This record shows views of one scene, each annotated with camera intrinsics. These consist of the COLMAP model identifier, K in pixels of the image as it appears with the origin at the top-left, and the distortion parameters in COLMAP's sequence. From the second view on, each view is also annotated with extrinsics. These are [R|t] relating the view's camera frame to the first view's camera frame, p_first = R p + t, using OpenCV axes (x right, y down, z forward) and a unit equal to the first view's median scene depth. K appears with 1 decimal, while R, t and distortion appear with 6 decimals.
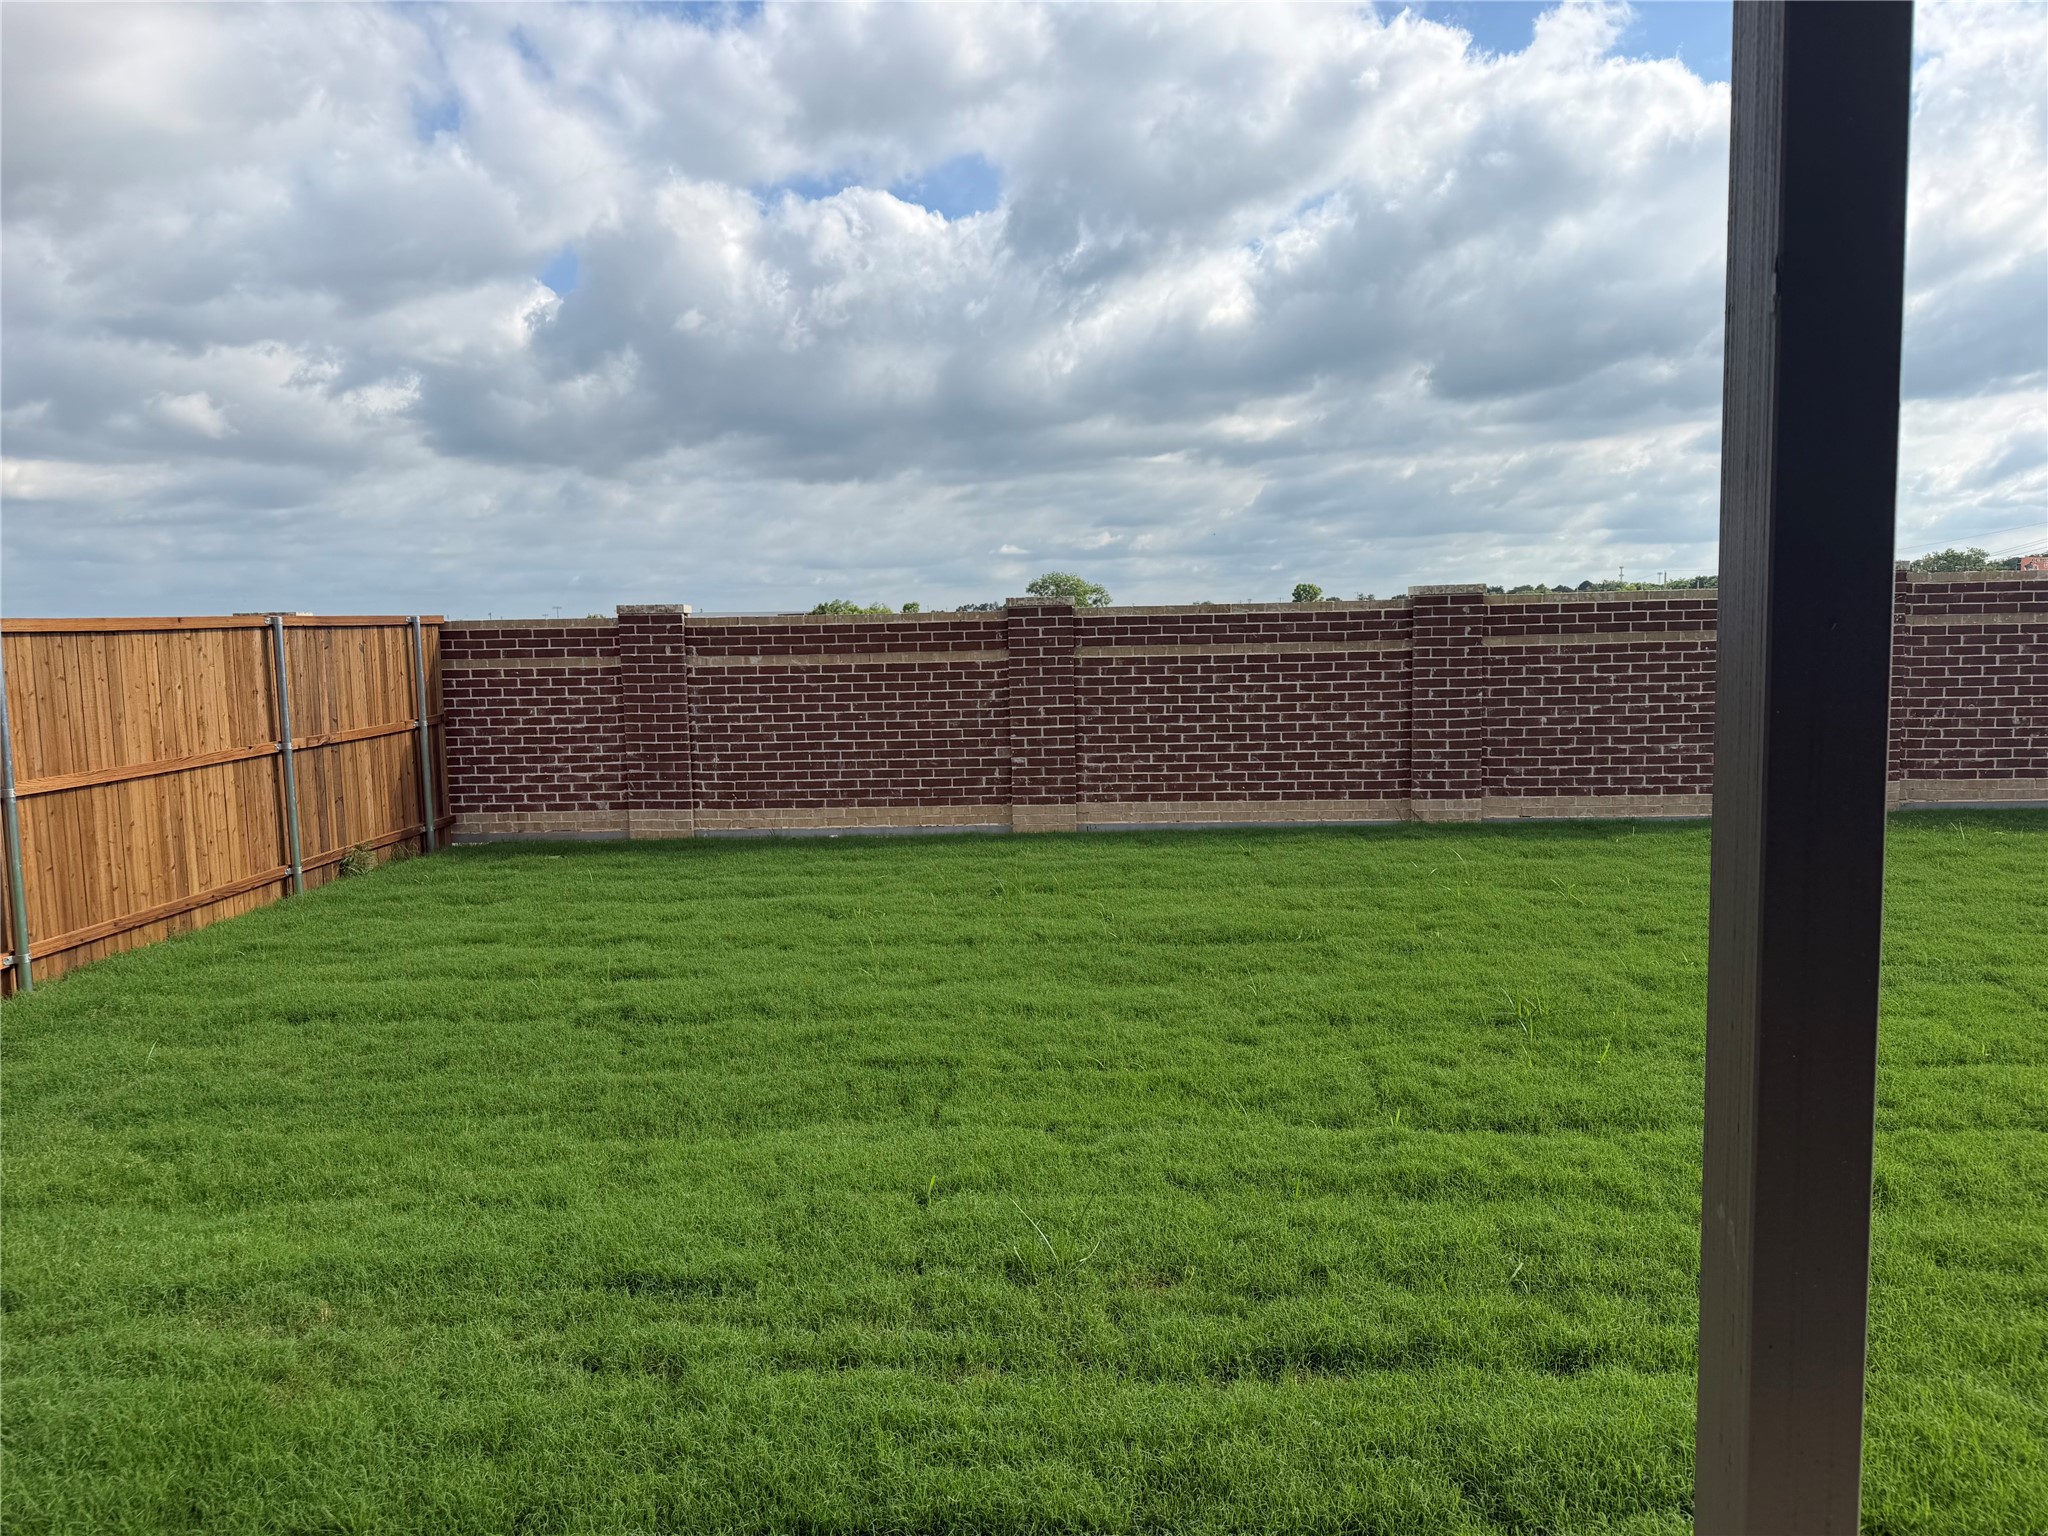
lens RADIAL K [[1421.9, 0, 1010.8], [0, 1421.9, 779.1], [0, 0, 1]] dist [0.119544, -0.189407]
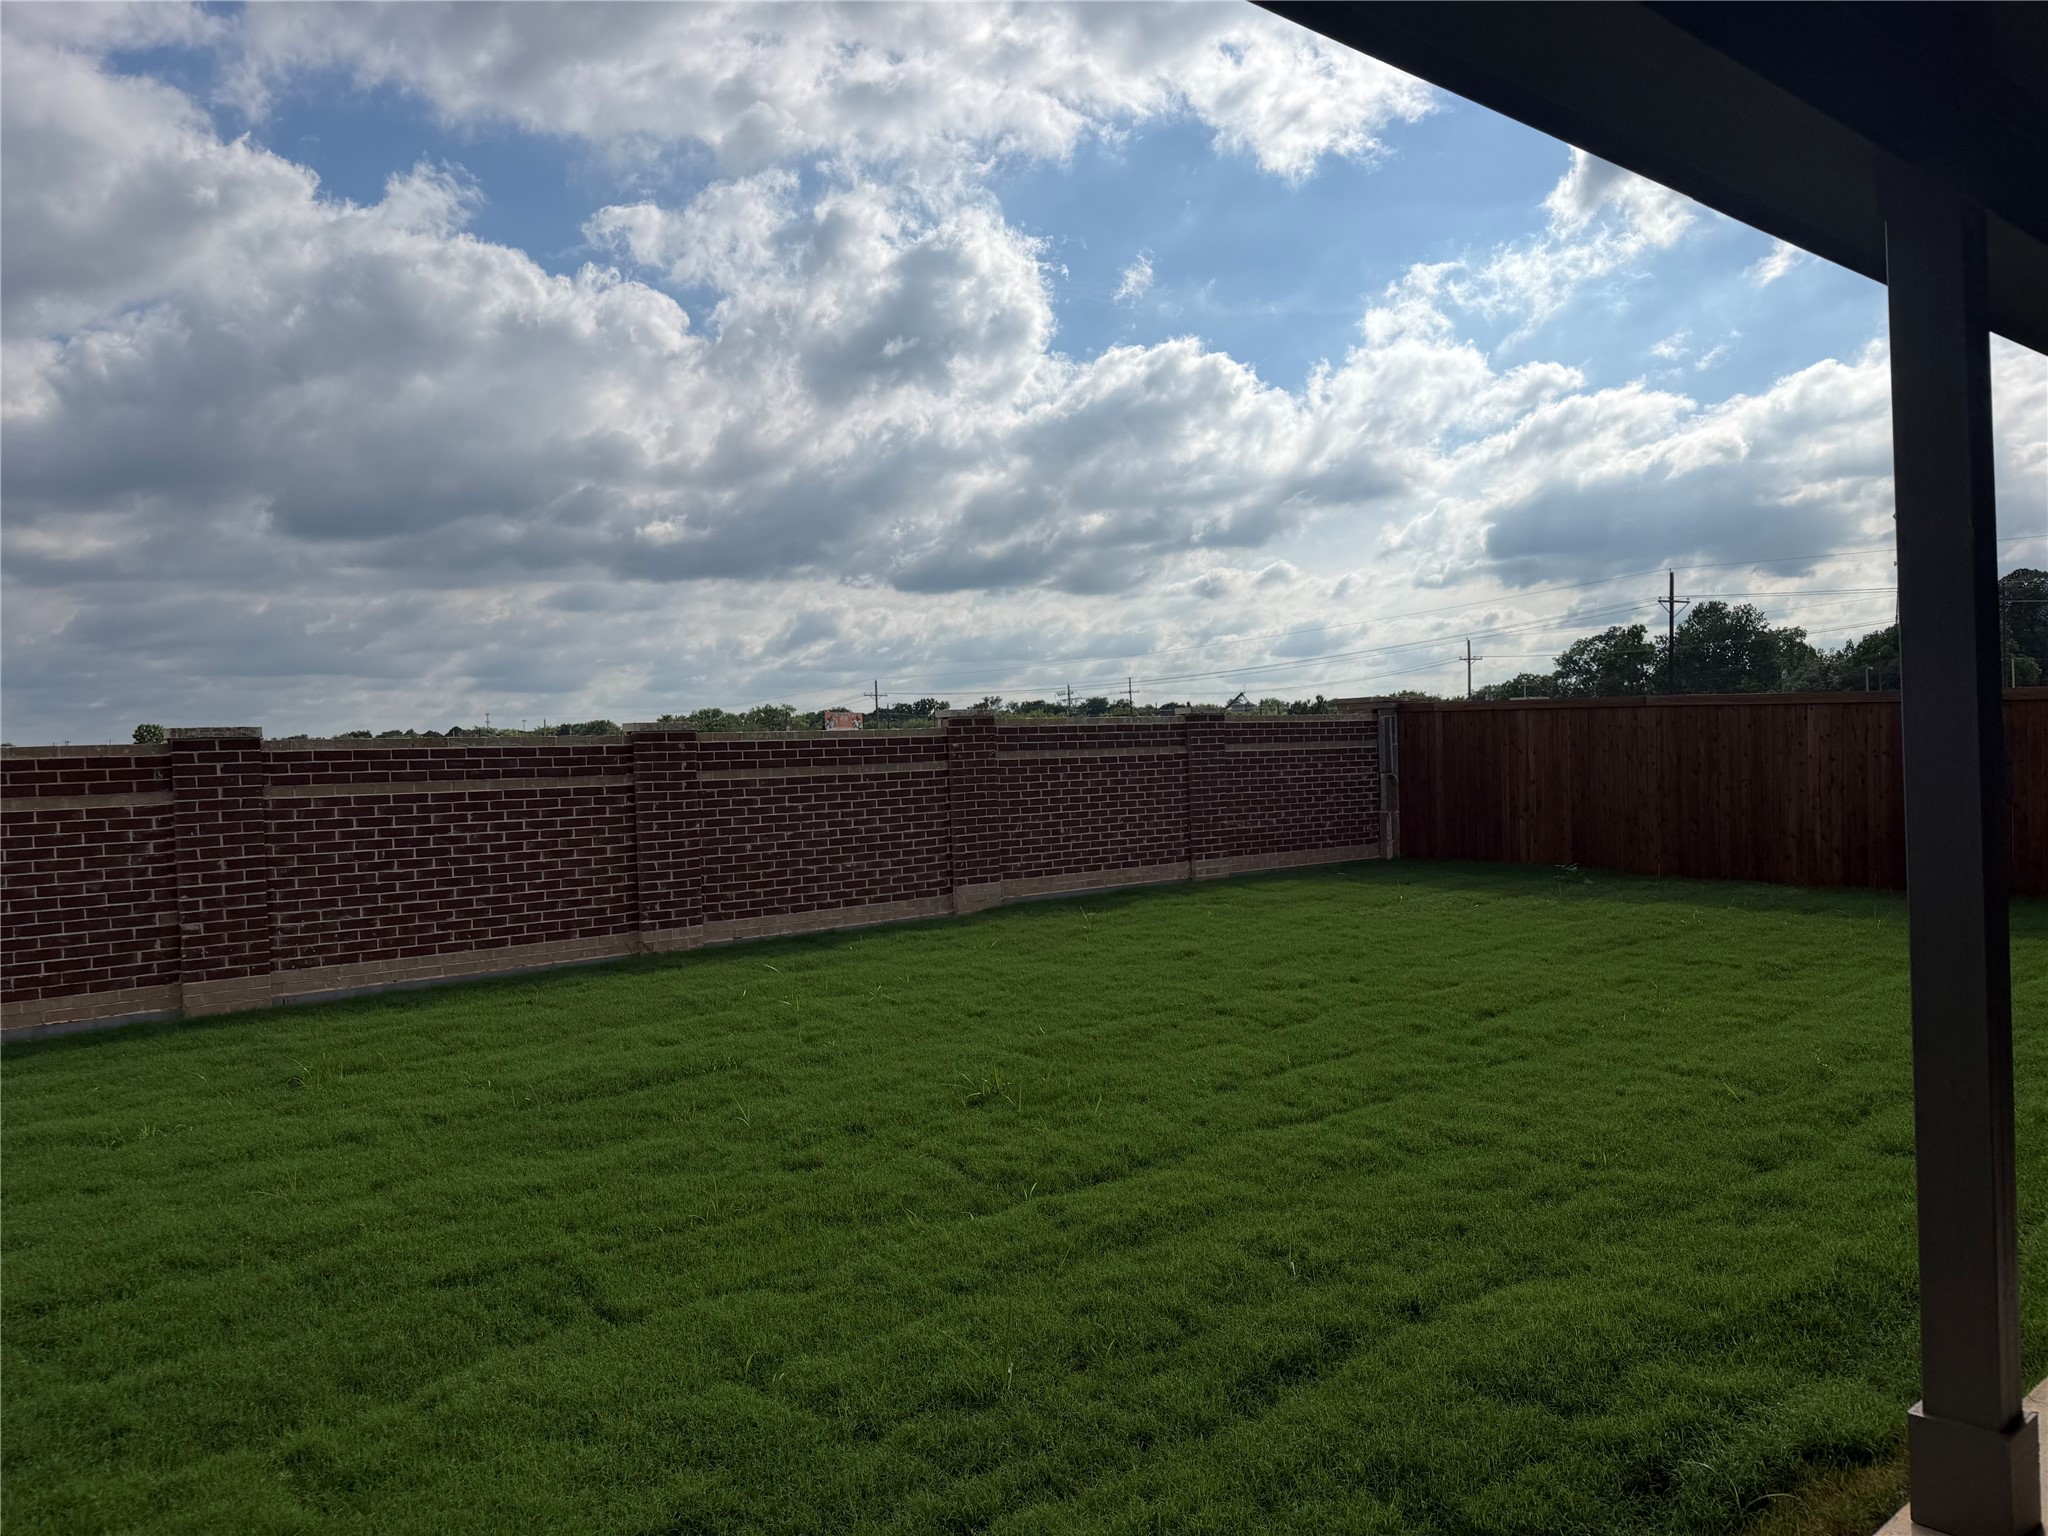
lens RADIAL K [[1421.9, 0, 1010.8], [0, 1421.9, 779.1], [0, 0, 1]] dist [0.119544, -0.189407]
pose [[0.730309, -0.013602, 0.682982, -0.217106], [0.081943, 0.994327, -0.067819, -0.002909], [-0.678185, 0.105495, 0.727280, 0.076335]]
